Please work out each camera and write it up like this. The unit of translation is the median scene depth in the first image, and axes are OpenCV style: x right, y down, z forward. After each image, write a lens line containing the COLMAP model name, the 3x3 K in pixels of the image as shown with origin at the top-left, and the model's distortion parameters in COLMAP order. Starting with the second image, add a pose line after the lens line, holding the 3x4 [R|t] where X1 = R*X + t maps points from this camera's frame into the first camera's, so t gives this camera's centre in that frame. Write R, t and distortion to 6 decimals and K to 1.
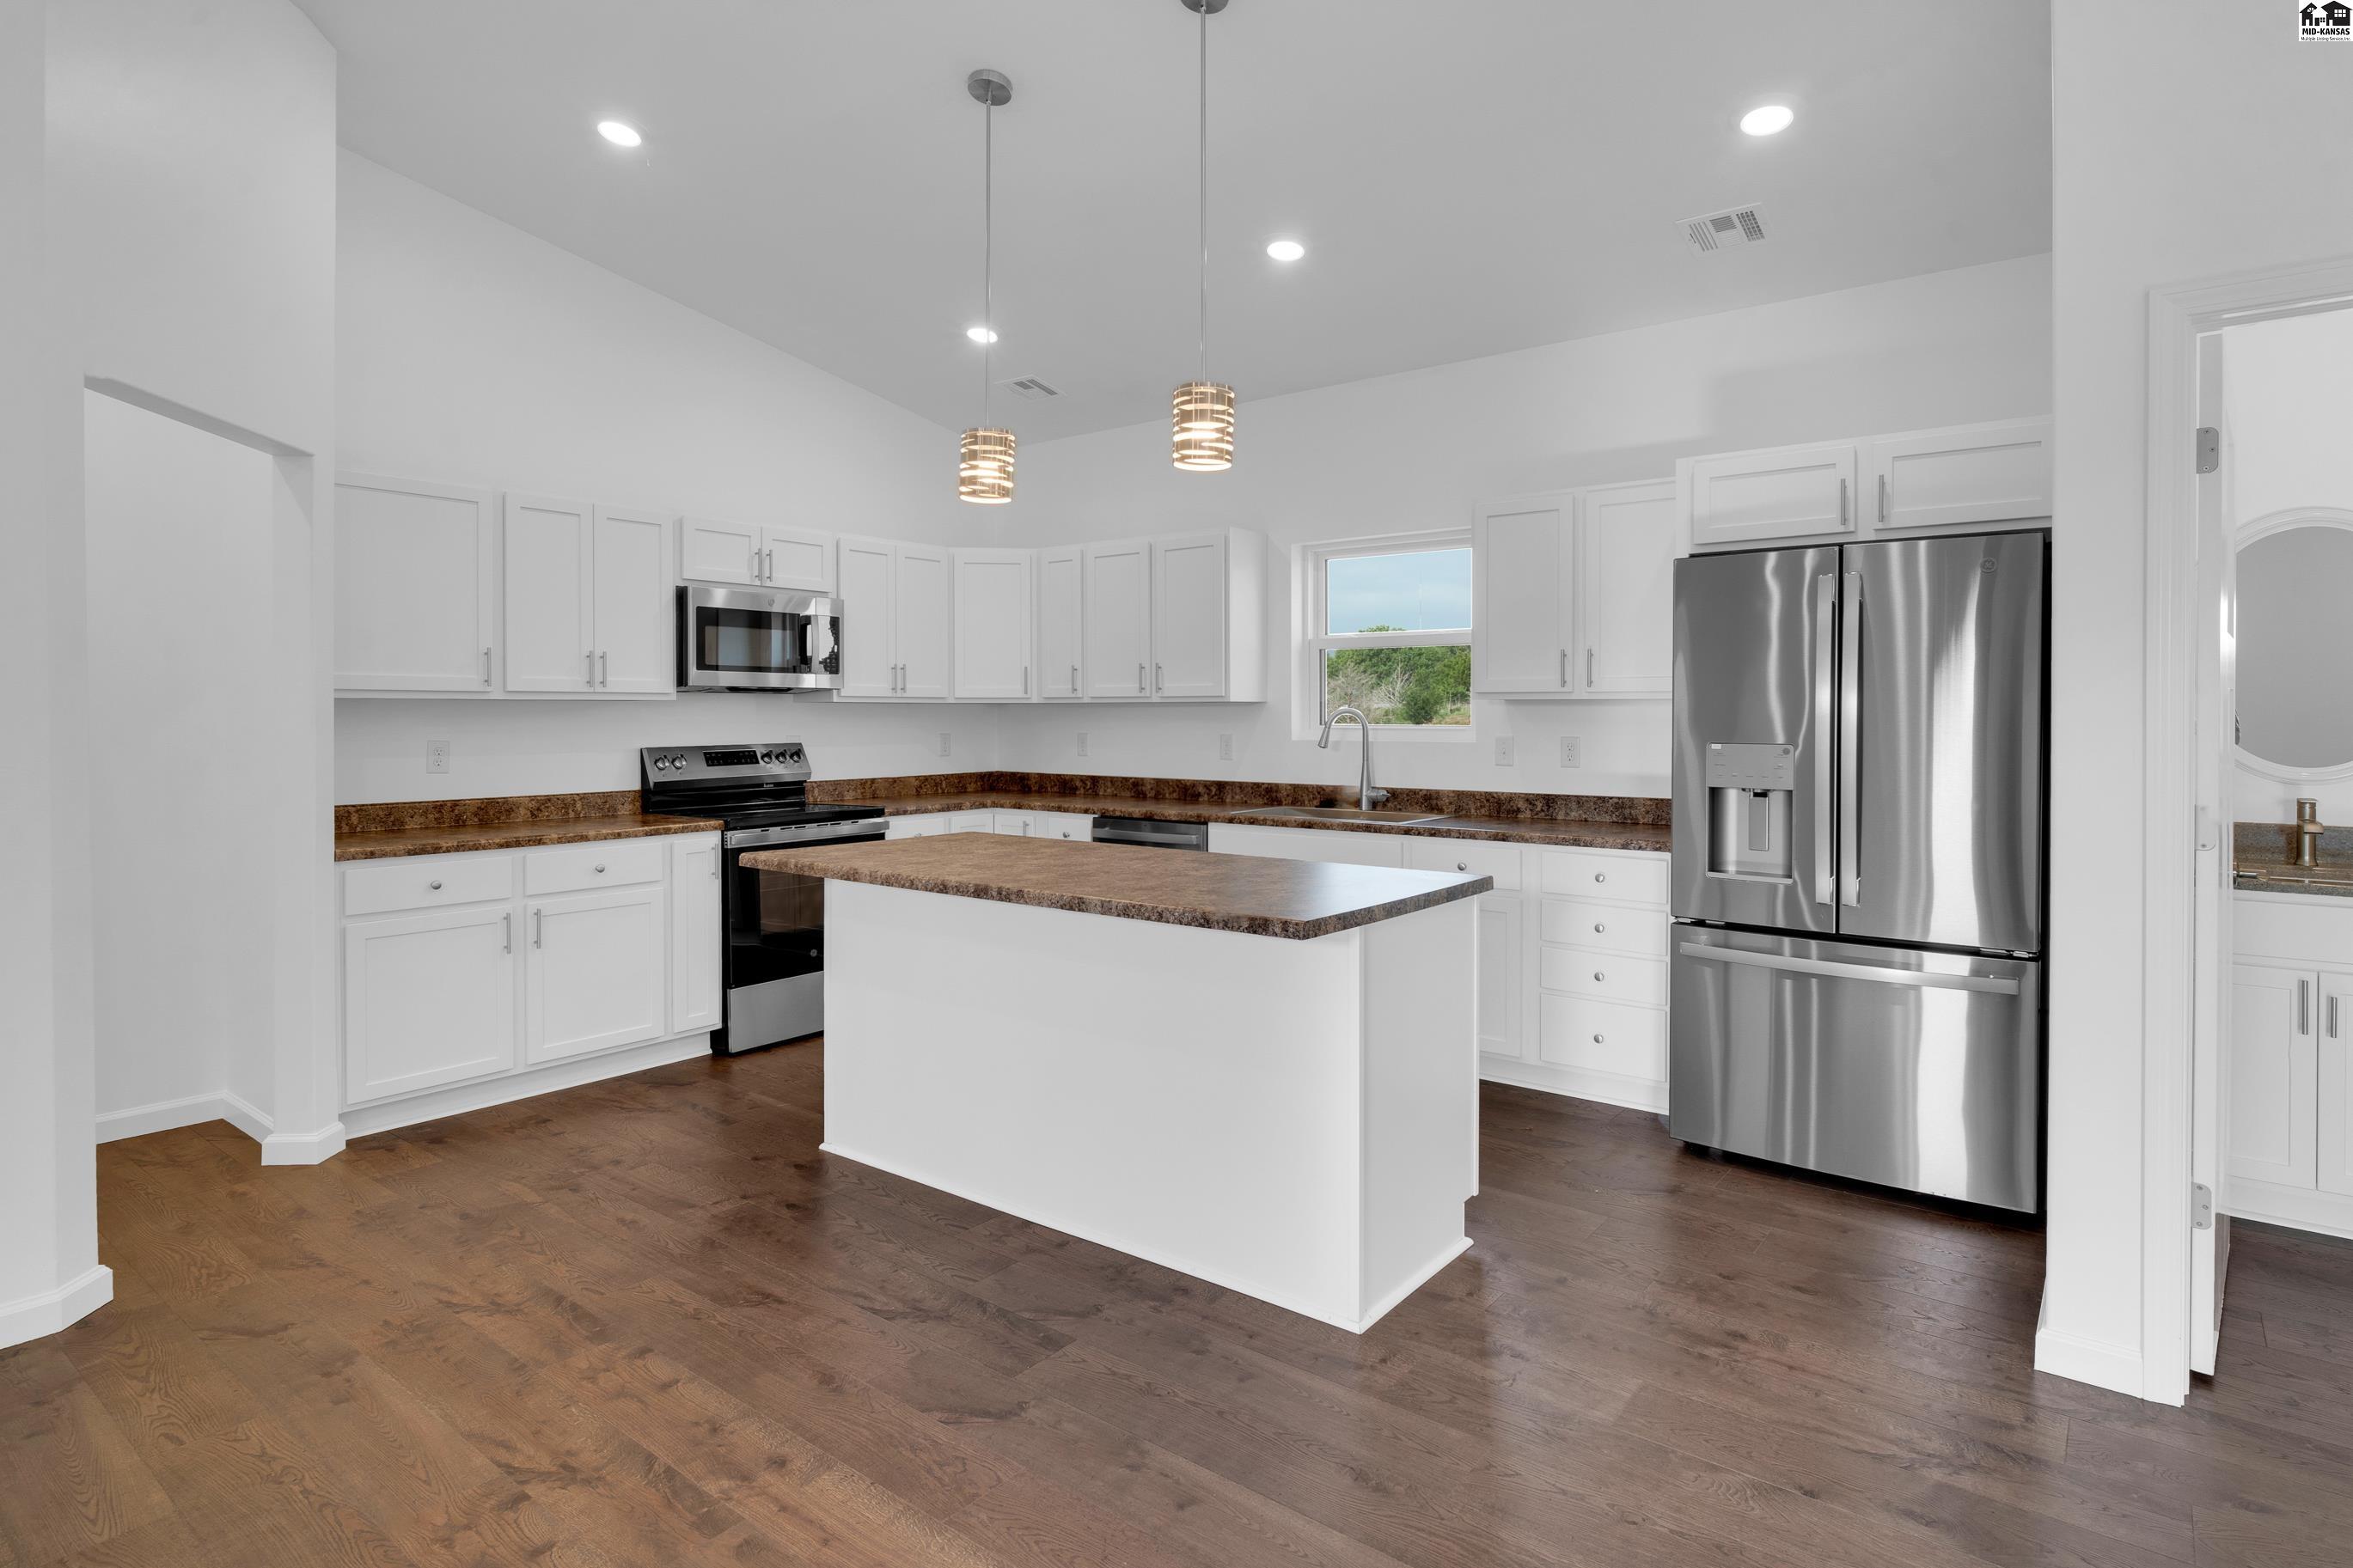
lens RADIAL K [[1235.2, 0, 1162.5], [0, 1235.2, 730.0], [0, 0, 1]] dist [-0.007136, 0.000696]
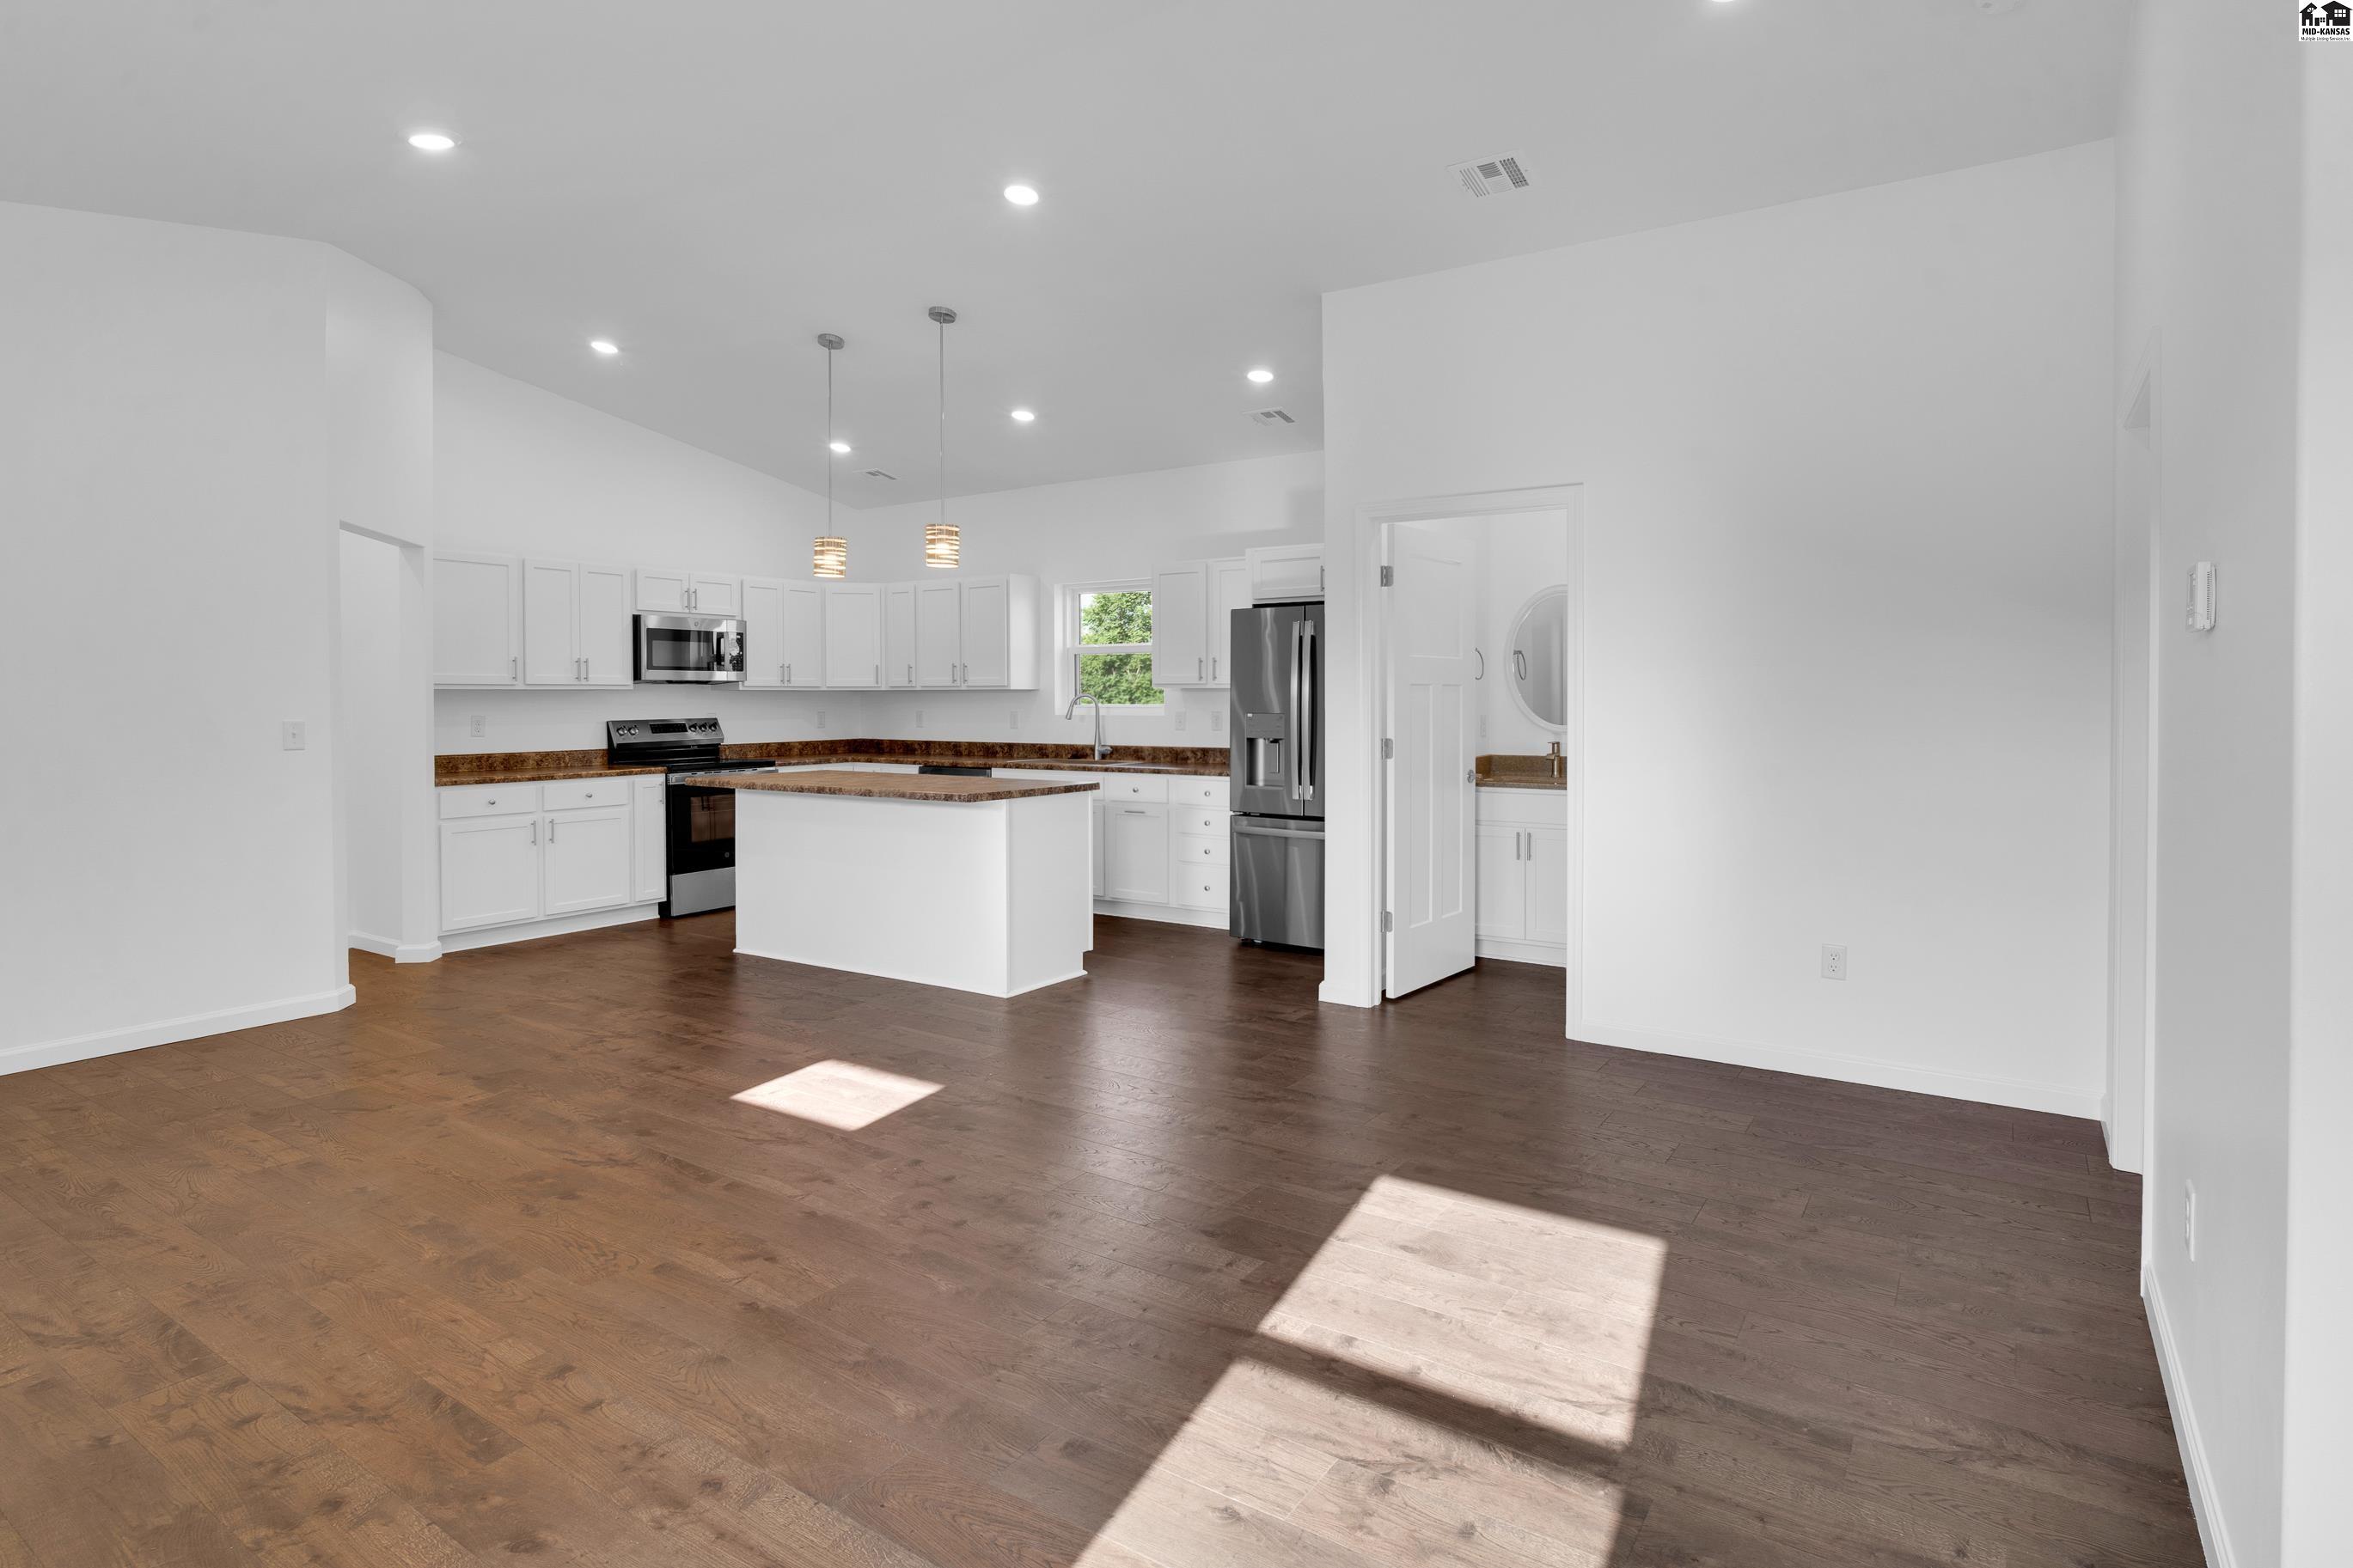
lens RADIAL K [[1235.2, 0, 1178.7], [0, 1235.2, 719.5], [0, 0, 1]] dist [-0.007136, 0.000696]
pose [[0.996572, -0.003457, 0.082653, 0.146280], [0.003160, 0.999988, 0.003717, 0.009747], [-0.082665, -0.003443, 0.996571, -0.559799]]
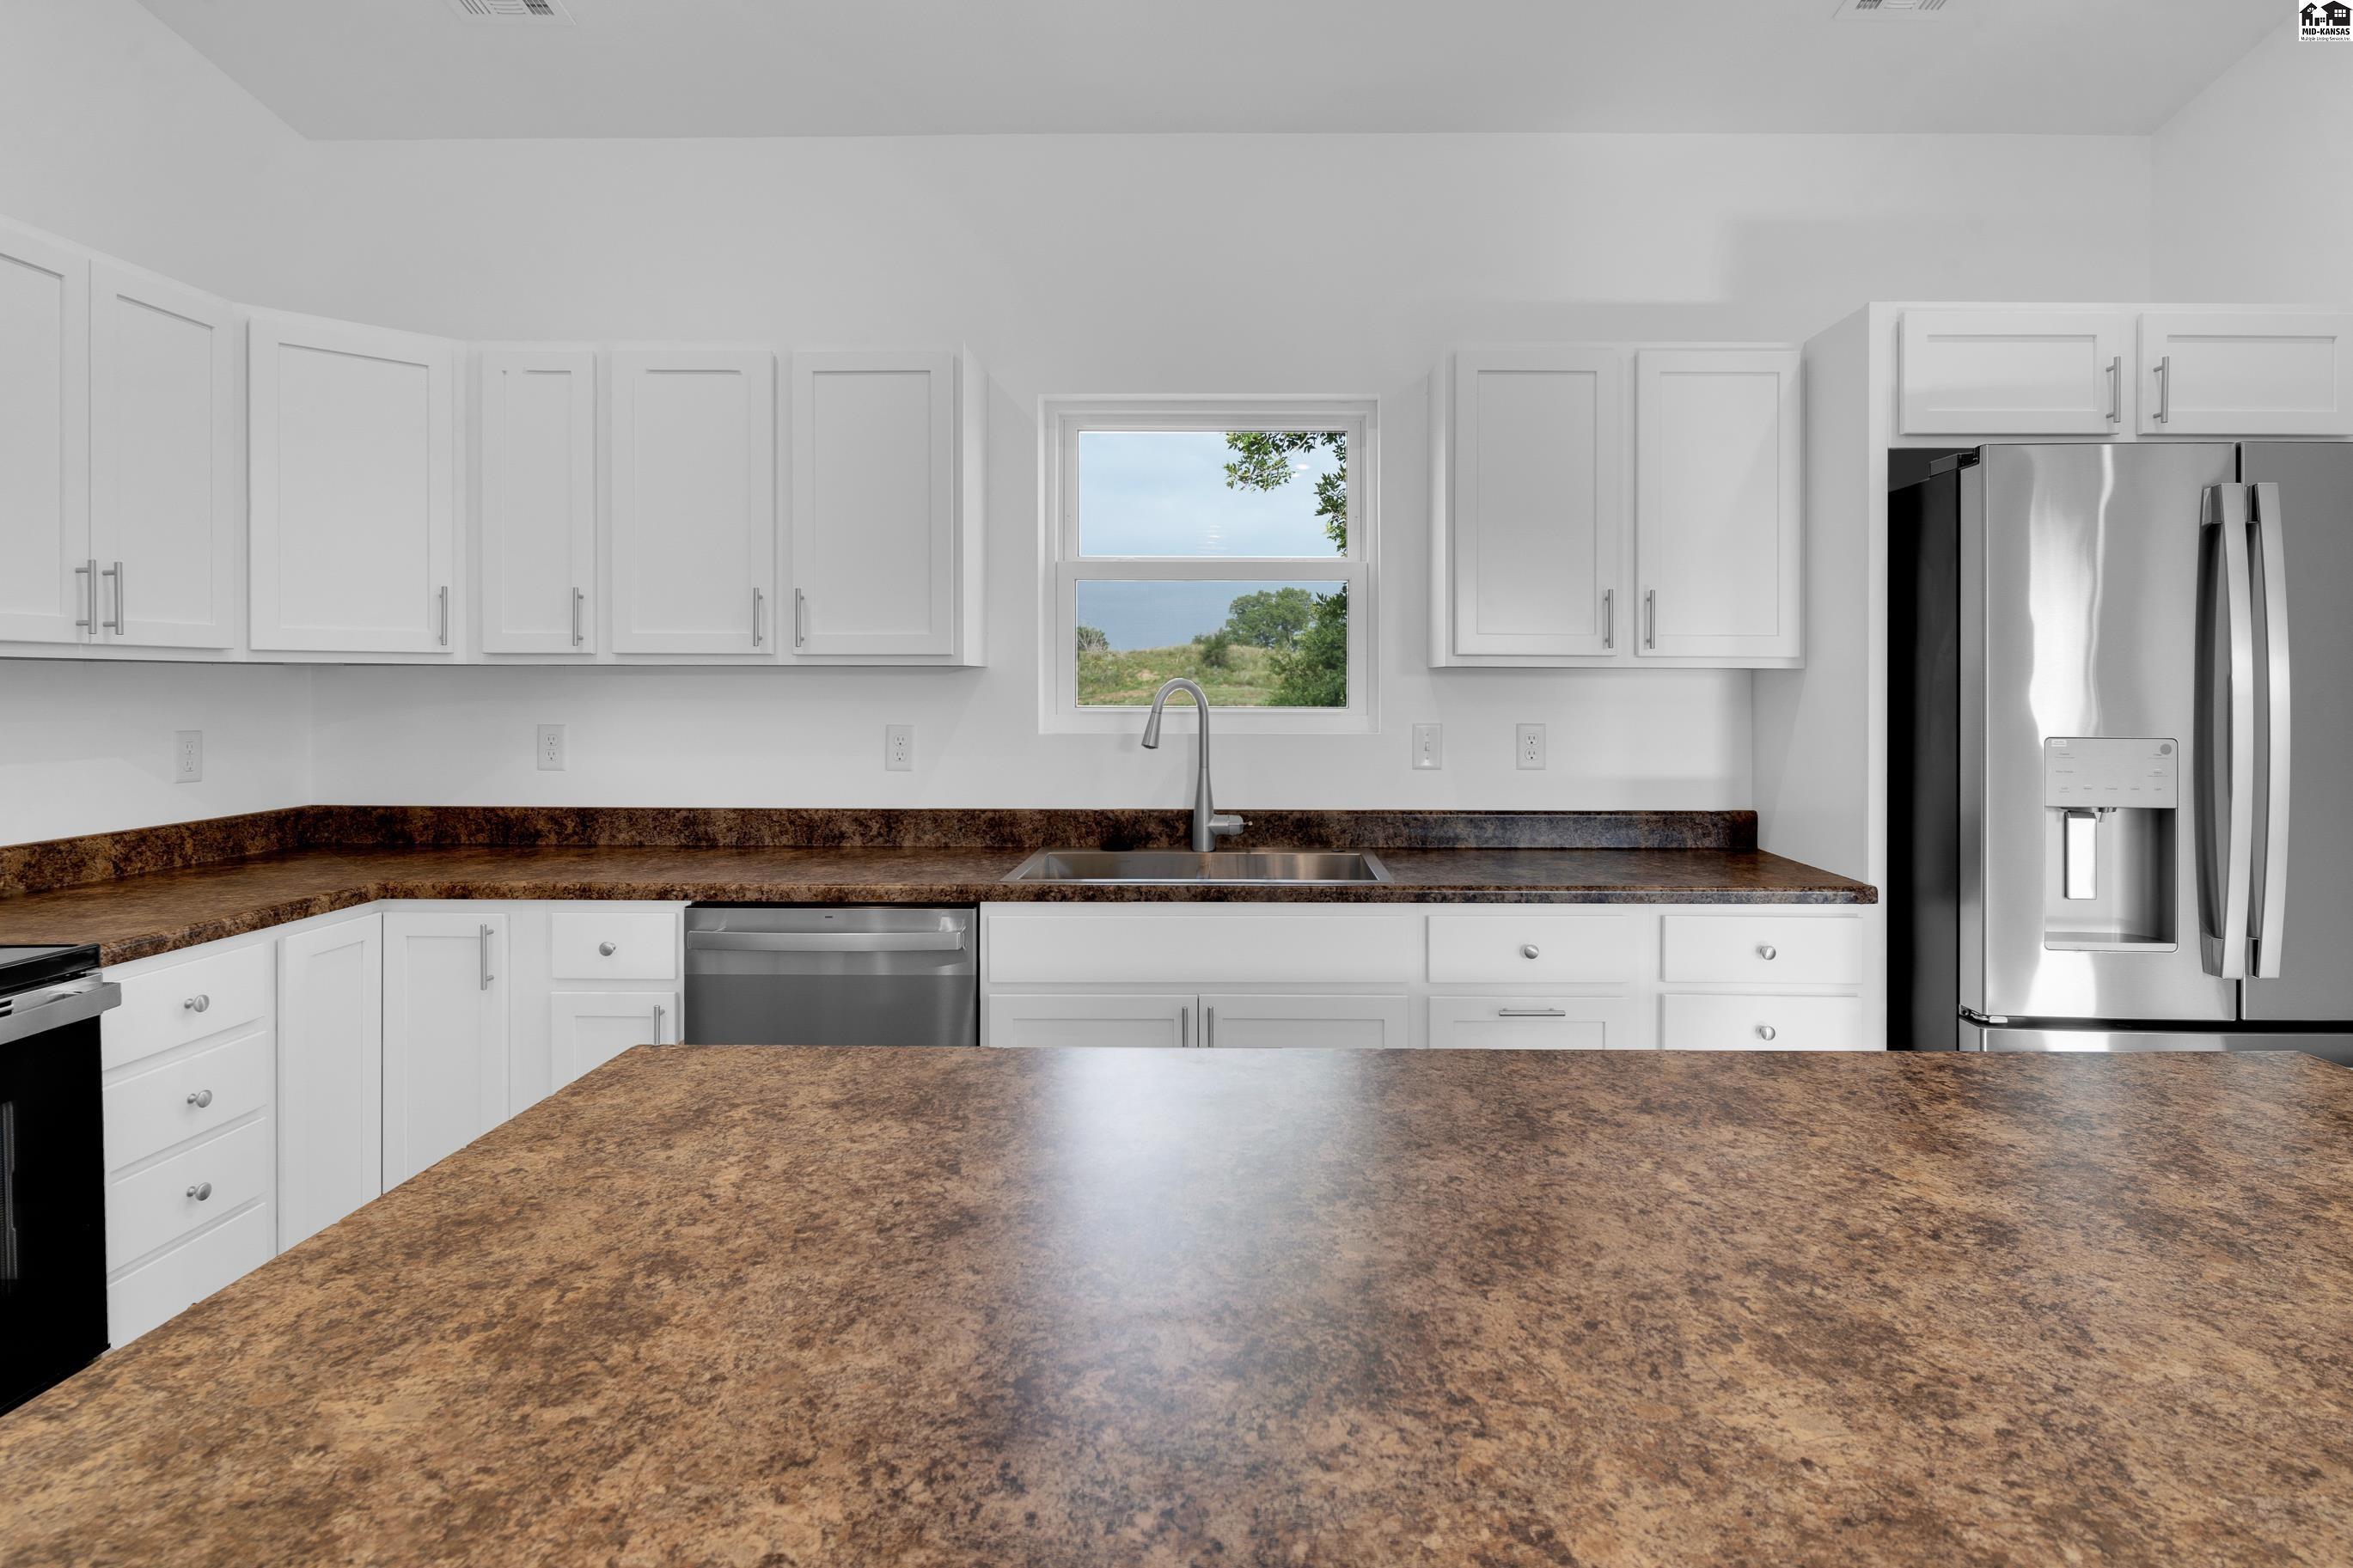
lens RADIAL K [[1235.2, 0, 1246.2], [0, 1235.2, 684.5], [0, 0, 1]] dist [-0.007136, 0.000696]
pose [[0.785407, 0.003003, 0.618972, -0.196876], [0.005598, 0.999913, -0.011954, -0.008242], [-0.618954, 0.012854, 0.785322, 0.545795]]
